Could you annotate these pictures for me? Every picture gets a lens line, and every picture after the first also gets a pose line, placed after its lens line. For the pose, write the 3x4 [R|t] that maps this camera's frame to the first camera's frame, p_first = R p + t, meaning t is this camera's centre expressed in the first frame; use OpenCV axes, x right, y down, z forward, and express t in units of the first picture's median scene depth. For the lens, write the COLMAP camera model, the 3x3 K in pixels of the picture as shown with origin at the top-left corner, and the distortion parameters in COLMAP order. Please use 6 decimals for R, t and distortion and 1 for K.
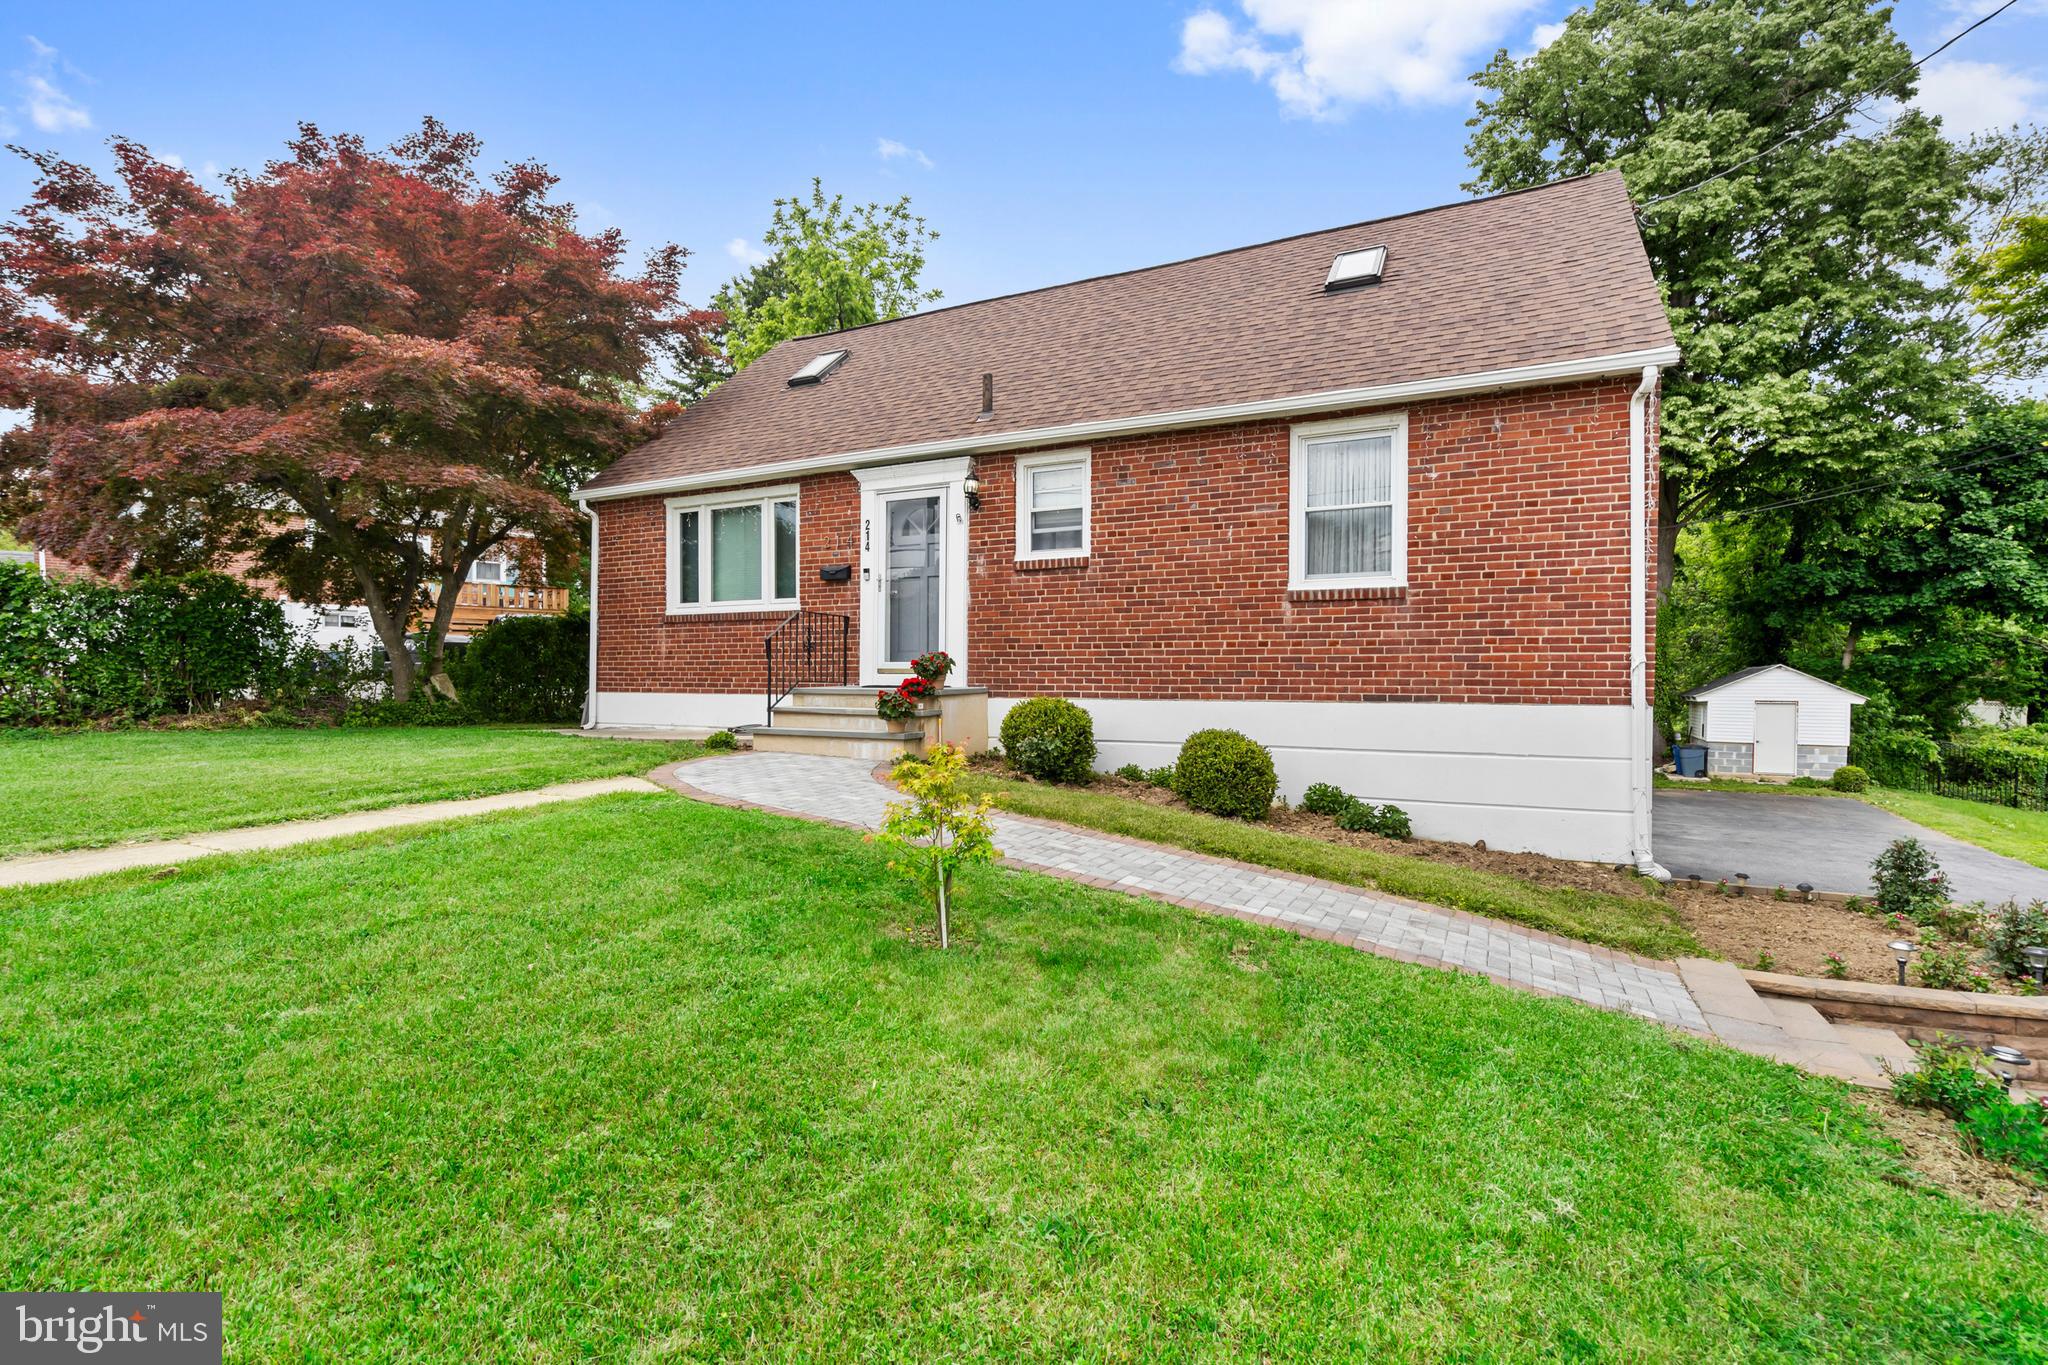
lens RADIAL K [[928.6, 0, 1022.6], [0, 928.6, 670.0], [0, 0, 1]] dist [-0.004381, 0.000729]
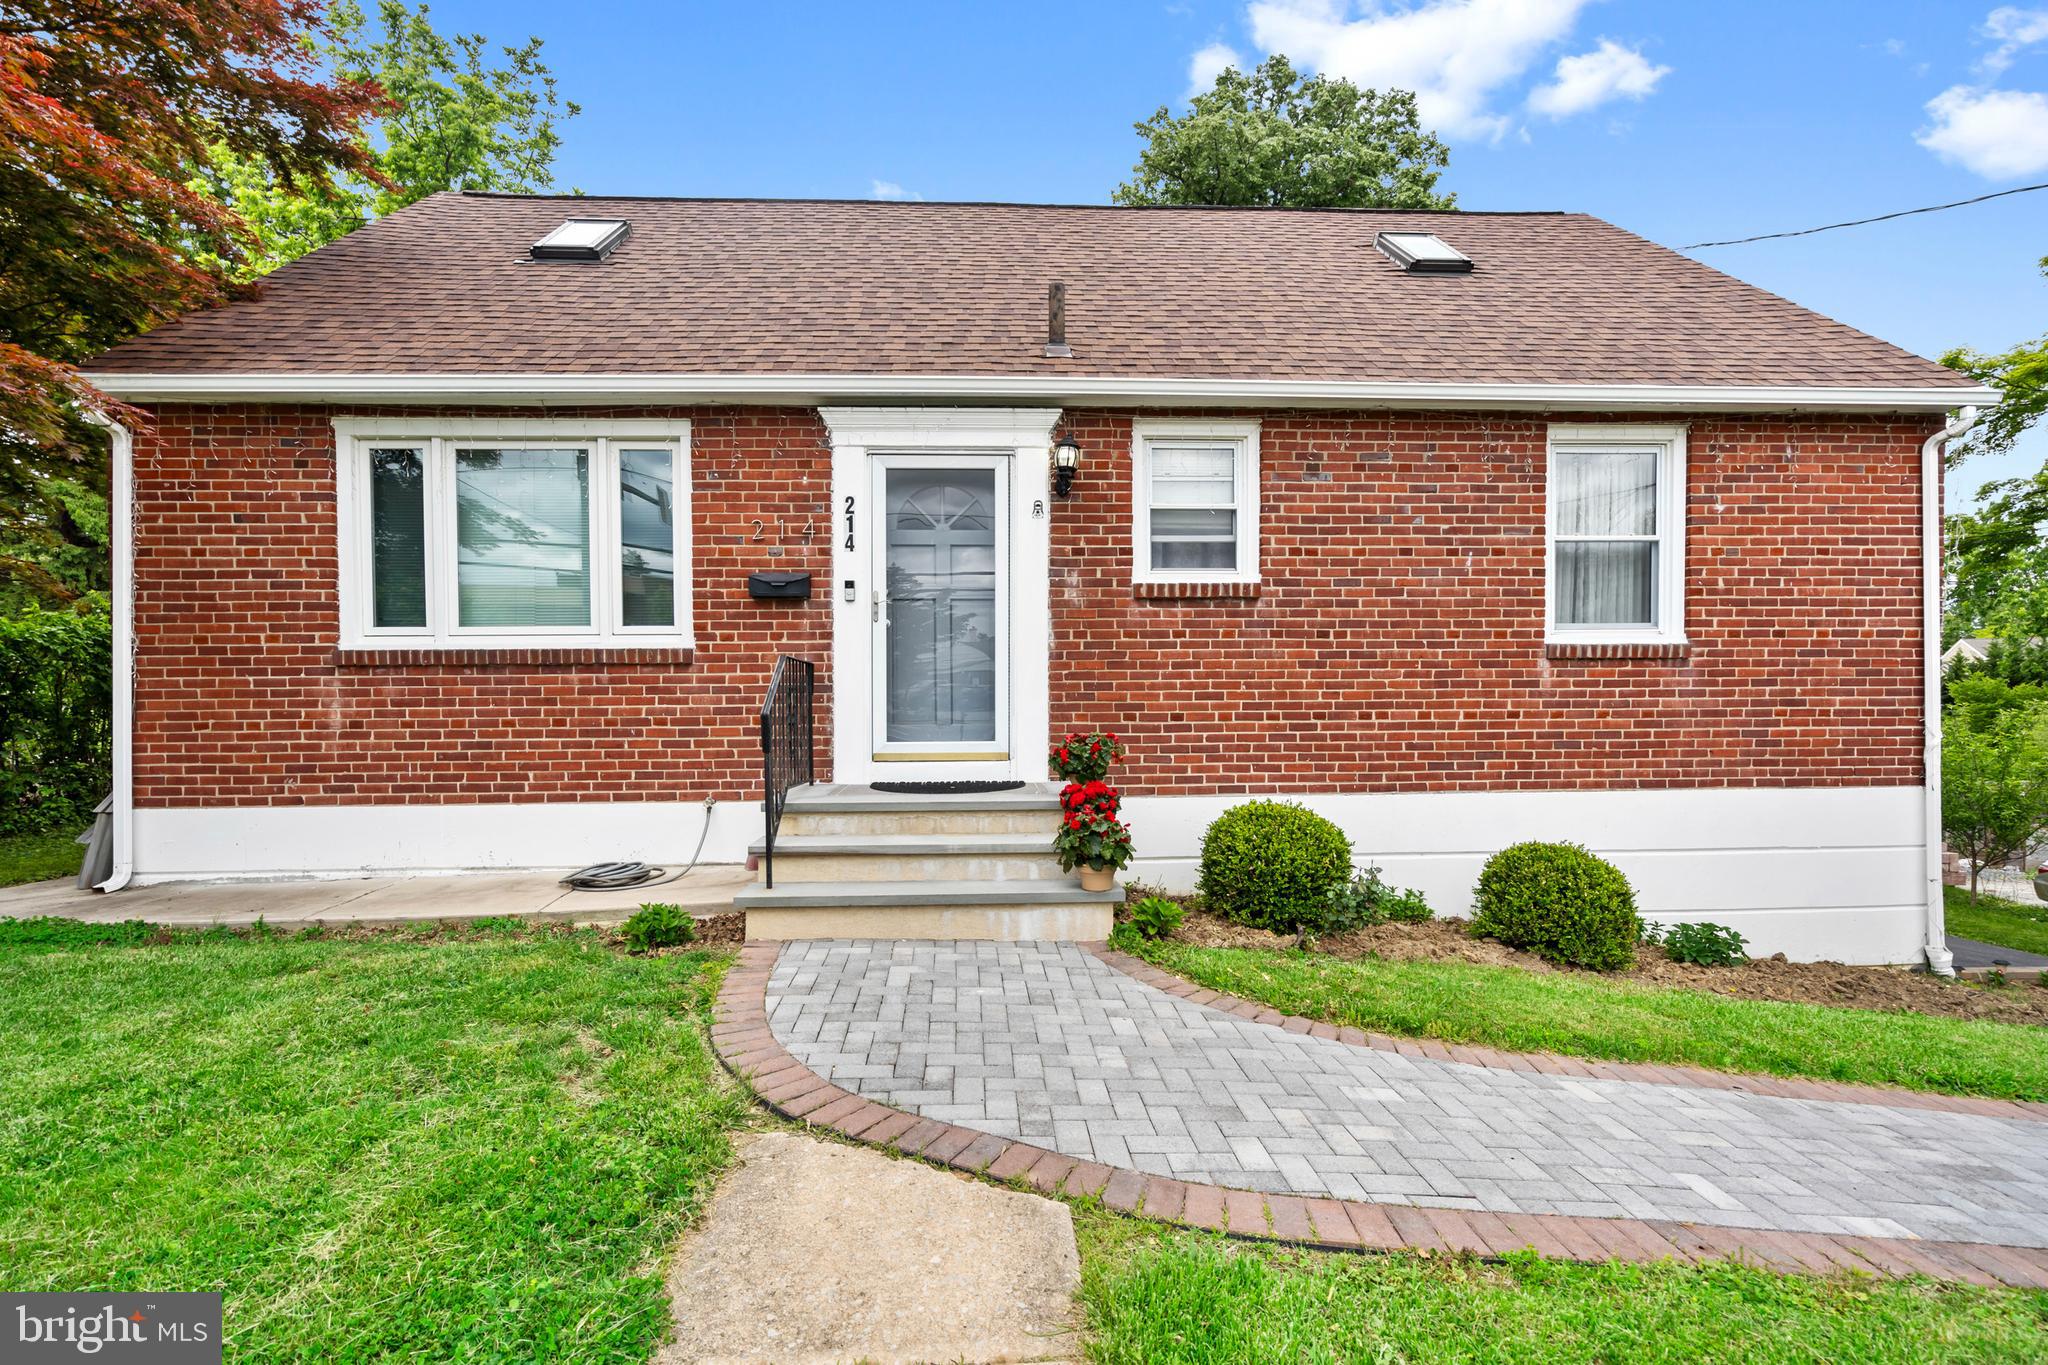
lens RADIAL K [[928.6, 0, 1022.6], [0, 928.6, 670.0], [0, 0, 1]] dist [-0.004381, 0.000729]
pose [[0.868793, -0.006986, 0.495127, -0.448202], [0.005799, 0.999975, 0.003934, -0.068944], [-0.495142, -0.000546, 0.868812, 0.551048]]
